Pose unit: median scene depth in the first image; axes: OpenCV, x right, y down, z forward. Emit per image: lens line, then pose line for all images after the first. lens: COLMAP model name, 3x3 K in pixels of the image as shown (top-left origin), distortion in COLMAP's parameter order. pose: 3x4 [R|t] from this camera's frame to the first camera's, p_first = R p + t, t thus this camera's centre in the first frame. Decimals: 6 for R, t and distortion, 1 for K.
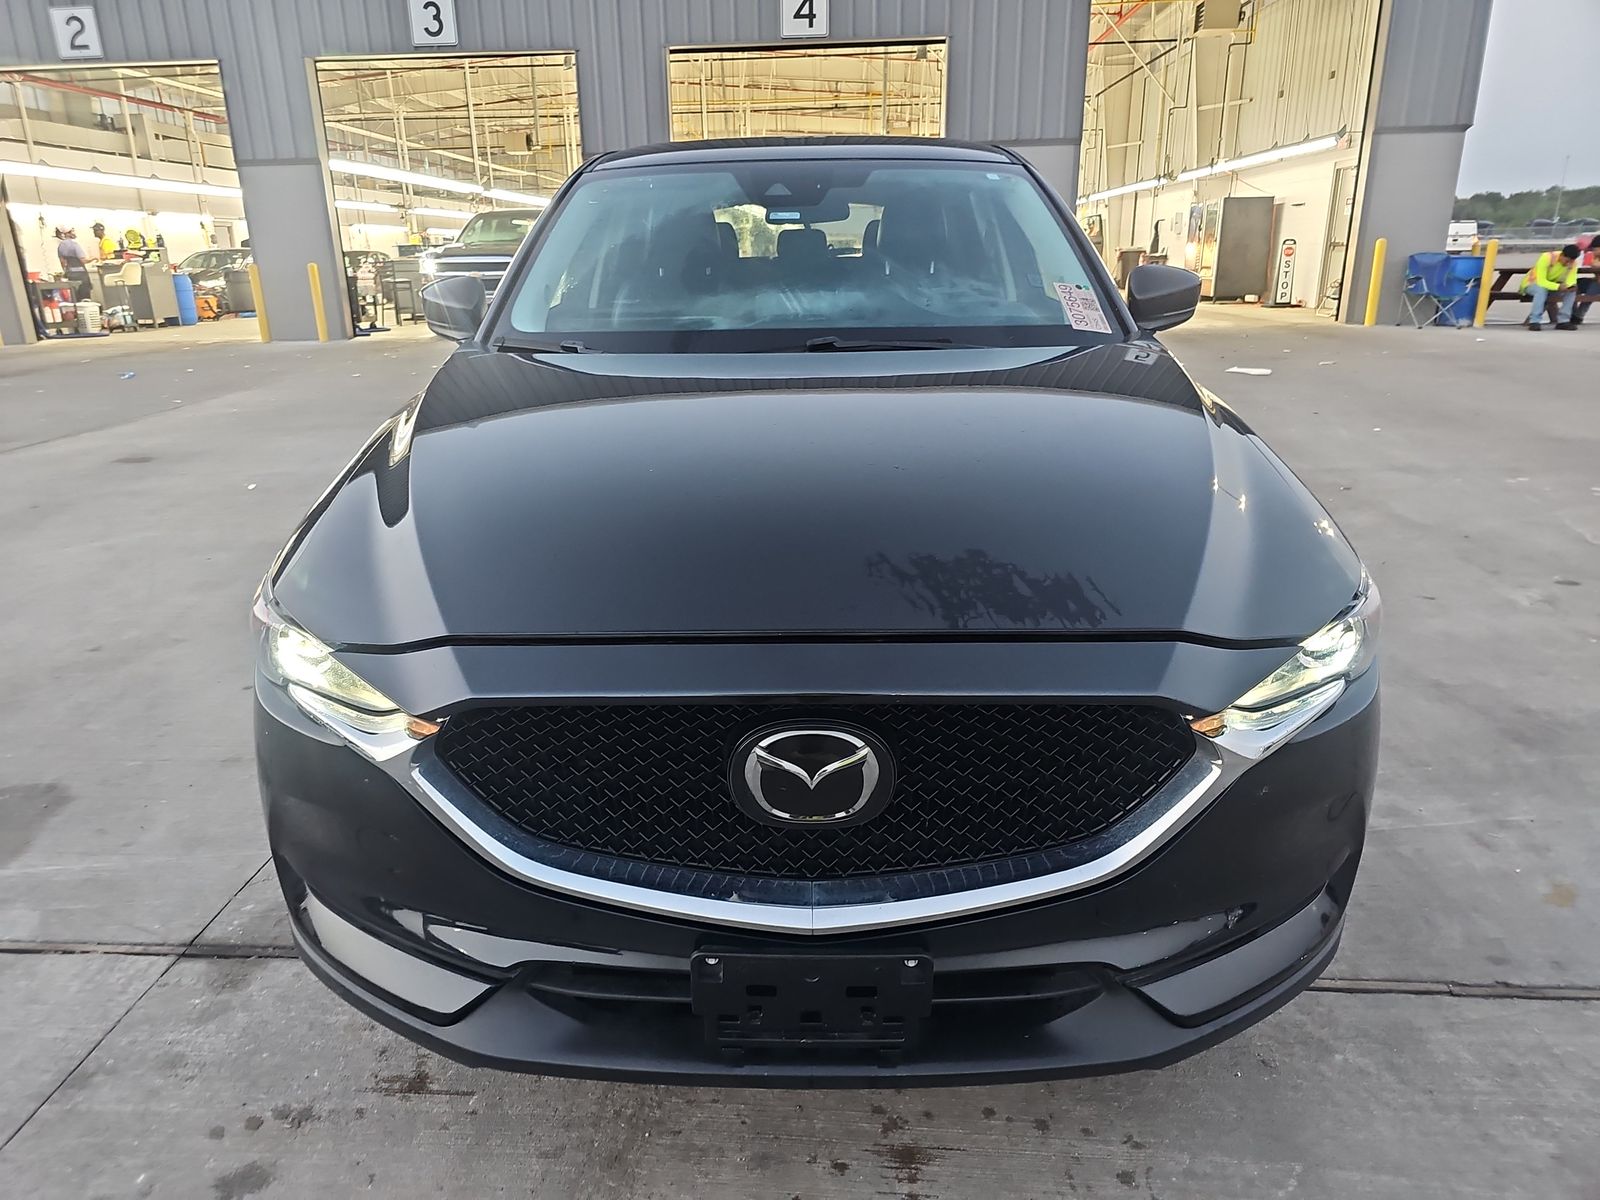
lens RADIAL K [[1045.4, 0, 767.4], [0, 1045.4, 601.7], [0, 0, 1]] dist [0.004170, -0.004359]
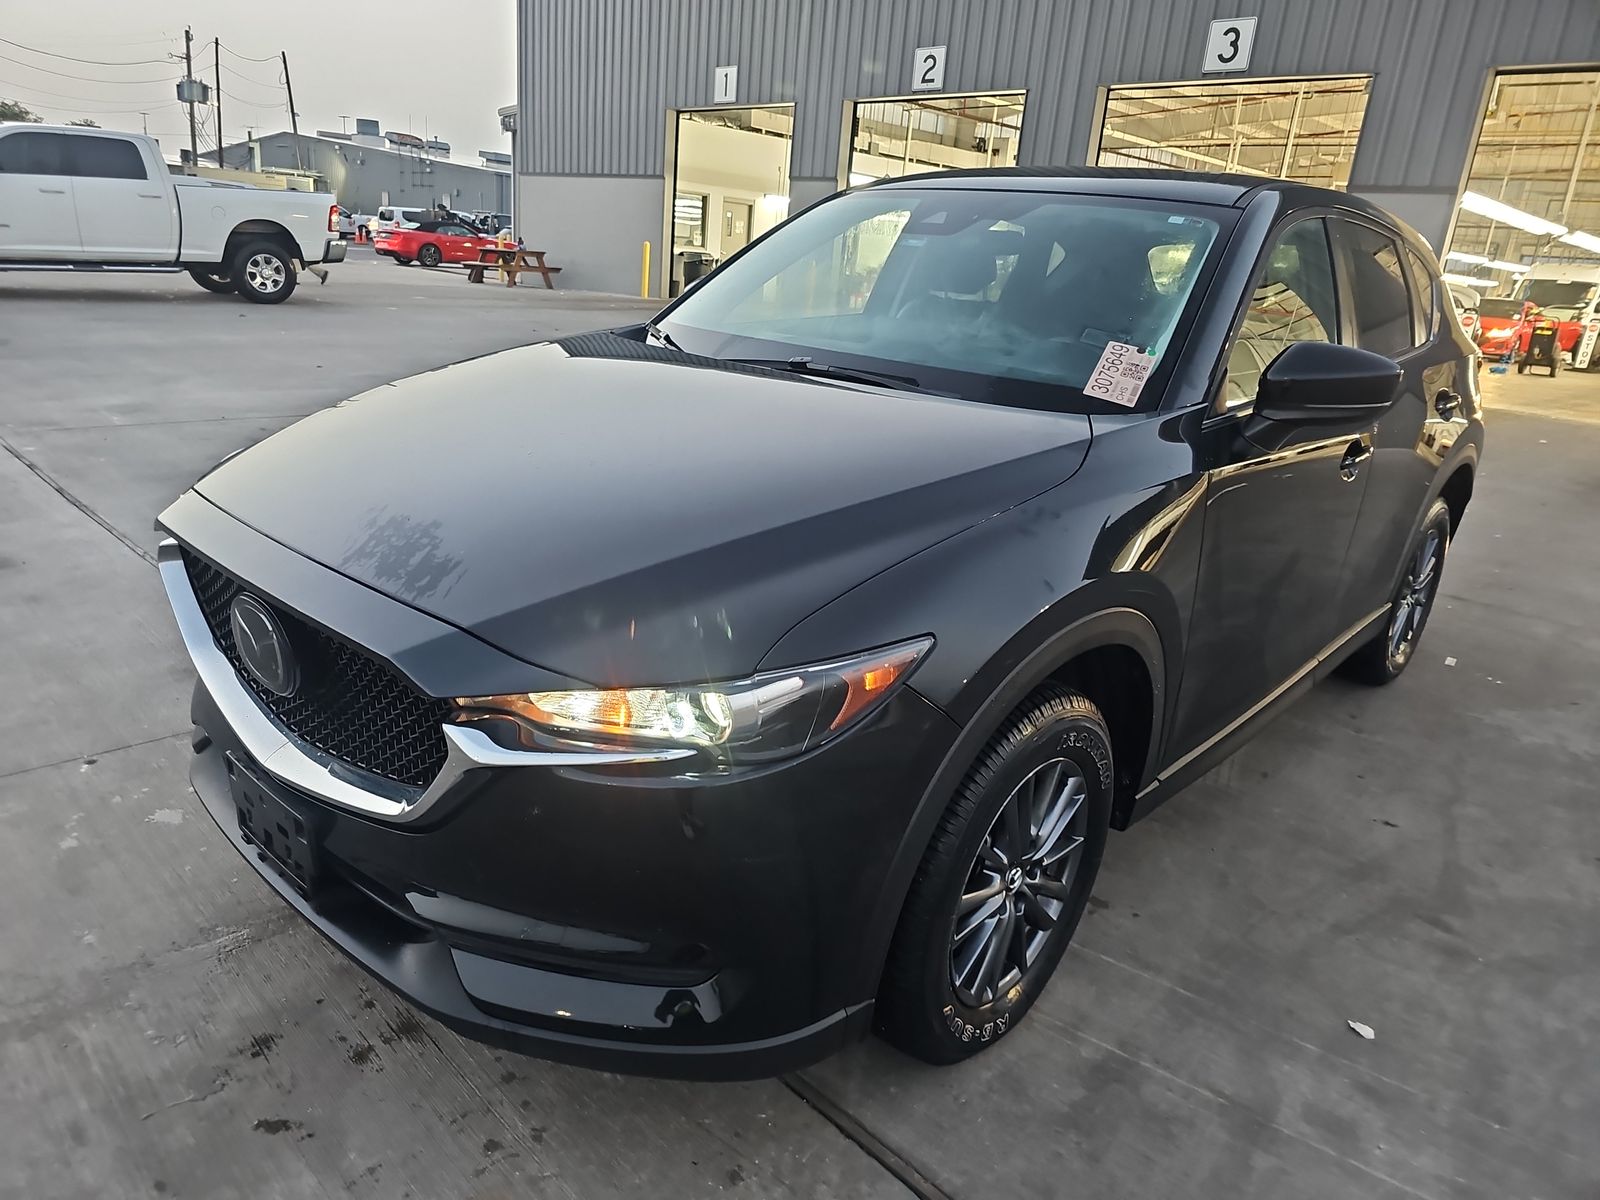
lens RADIAL K [[1057.1, 0, 780.5], [0, 1057.1, 597.8], [0, 0, 1]] dist [0.028532, -0.033192]
pose [[0.749568, 0.273684, -0.602698, 0.100985], [-0.290979, 0.954065, 0.071353, -0.013275], [0.594541, 0.121888, 0.794773, 0.023804]]
